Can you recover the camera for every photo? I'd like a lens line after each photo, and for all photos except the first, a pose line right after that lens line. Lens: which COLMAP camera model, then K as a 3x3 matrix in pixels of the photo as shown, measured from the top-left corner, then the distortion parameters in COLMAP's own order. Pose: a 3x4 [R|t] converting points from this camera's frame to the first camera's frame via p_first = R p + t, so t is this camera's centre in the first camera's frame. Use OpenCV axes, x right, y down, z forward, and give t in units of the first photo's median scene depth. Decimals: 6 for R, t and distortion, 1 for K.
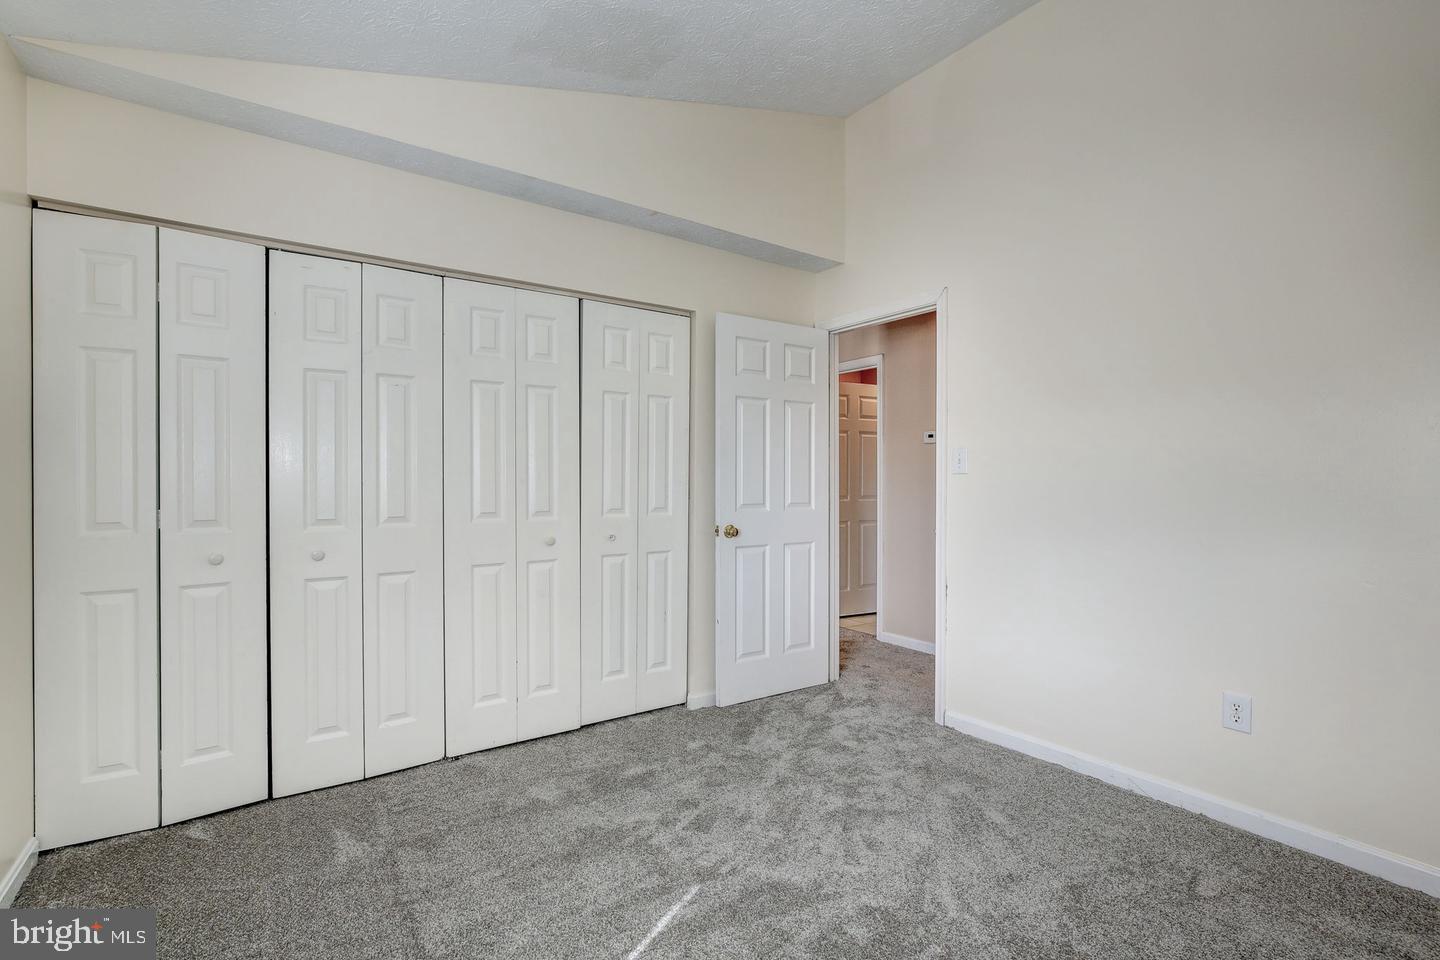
lens RADIAL K [[659.6, 0, 671.0], [0, 659.6, 484.9], [0, 0, 1]] dist [-0.005518, 0.000813]
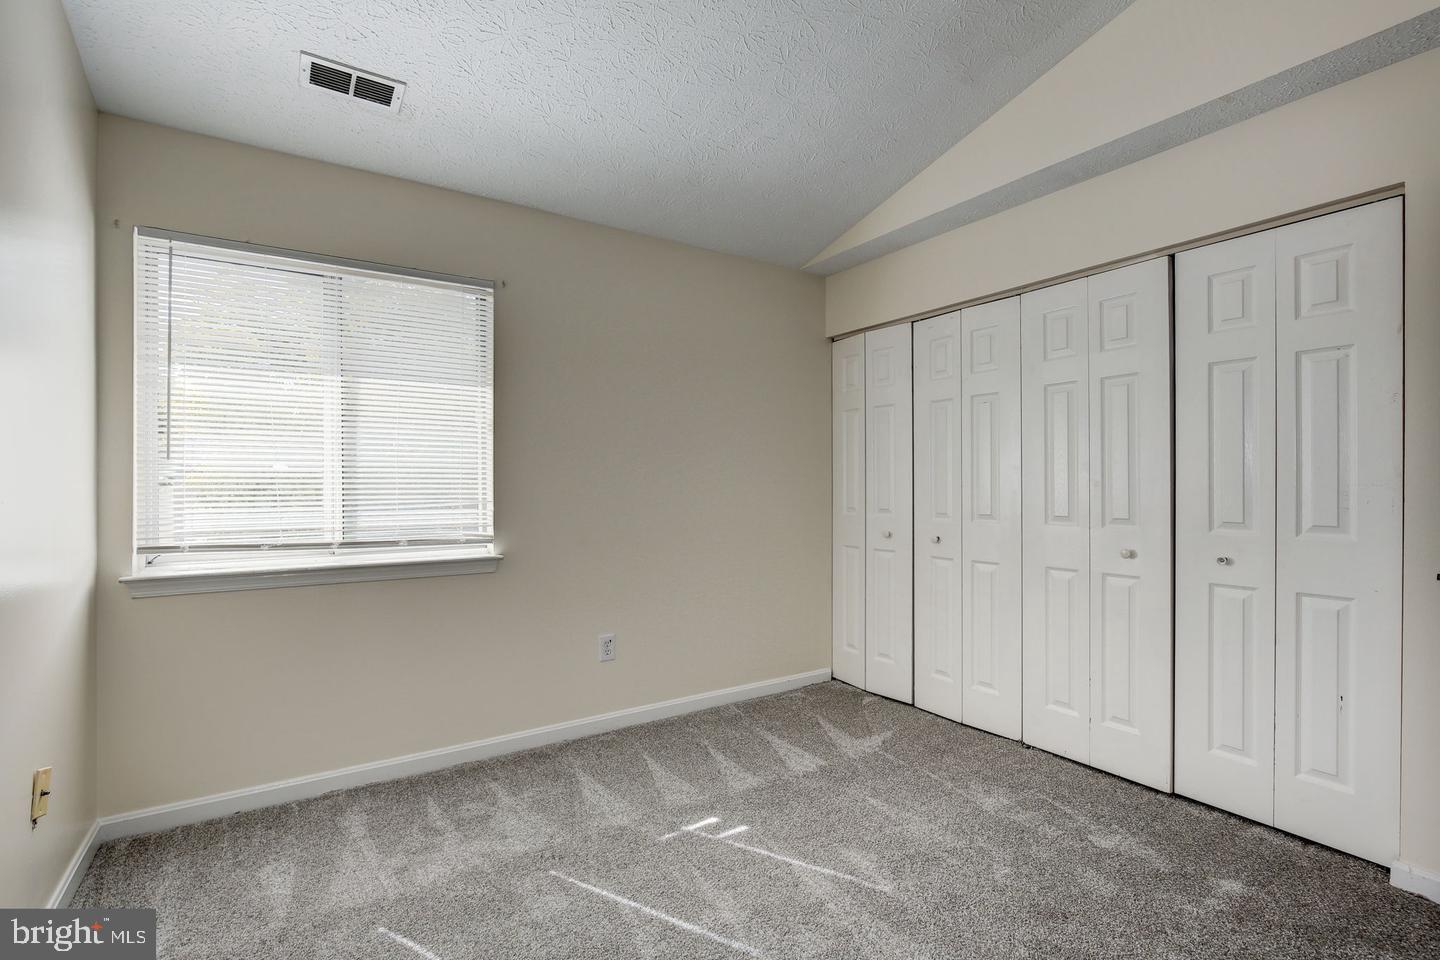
lens RADIAL K [[659.6, 0, 720.1], [0, 659.6, 482.0], [0, 0, 1]] dist [-0.005518, 0.000813]
pose [[0.002593, 0.001619, -0.999995, 0.671130], [0.000895, 0.999998, 0.001621, -0.010395], [0.999996, -0.000899, 0.002592, 0.466081]]
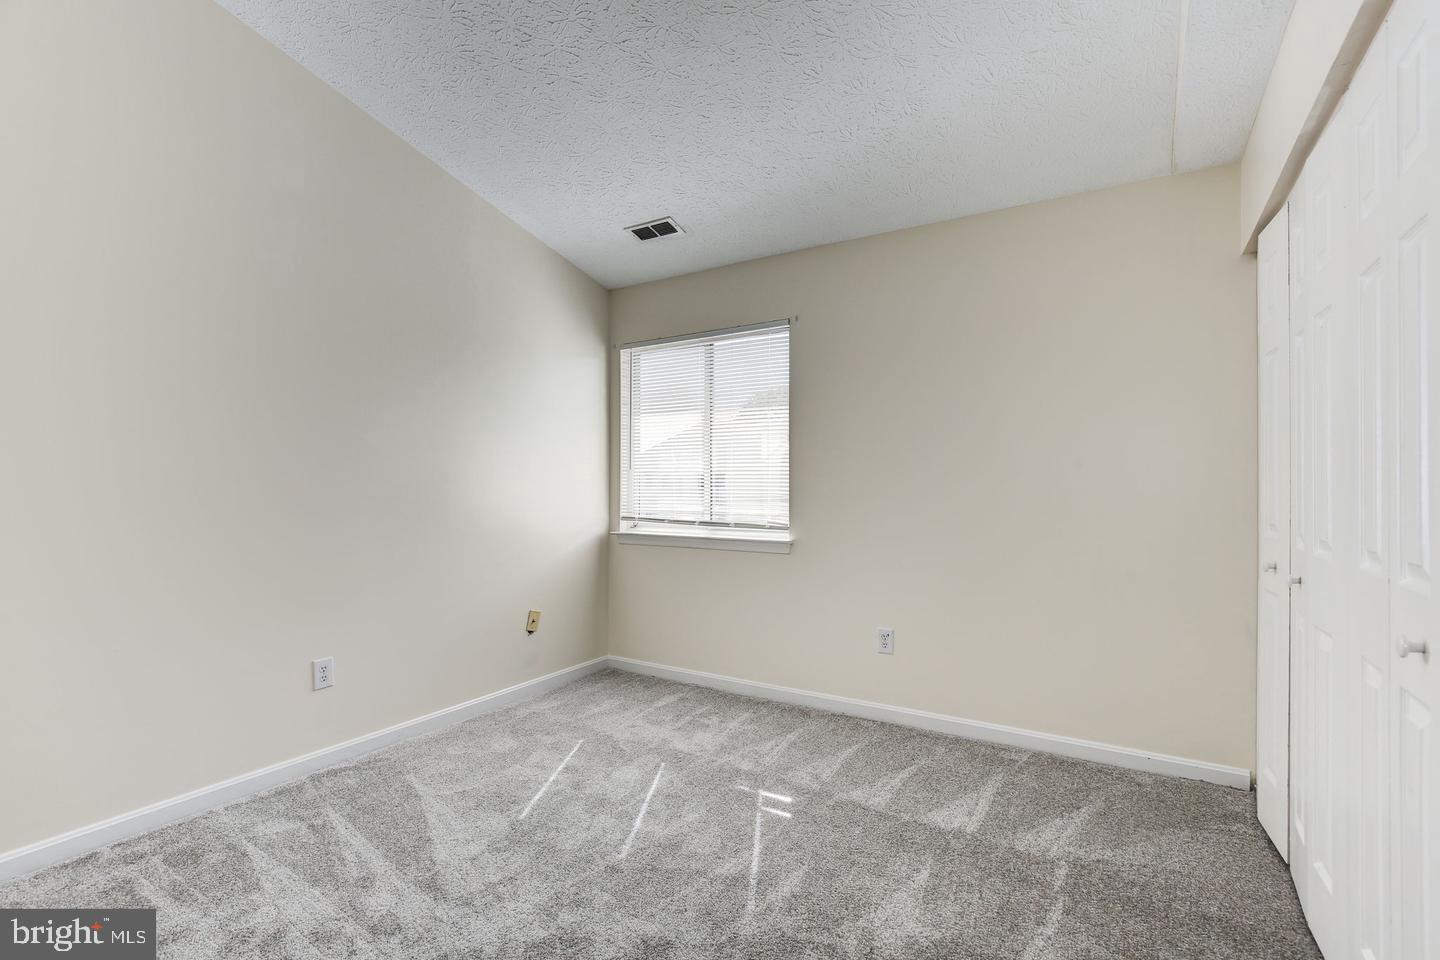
lens RADIAL K [[659.6, 0, 724.3], [0, 659.6, 481.7], [0, 0, 1]] dist [-0.005518, 0.000813]
pose [[-0.909648, 0.005055, -0.415350, 0.292724], [0.005856, 0.999983, -0.000655, -0.007716], [0.415340, -0.003028, -0.909661, 1.203101]]
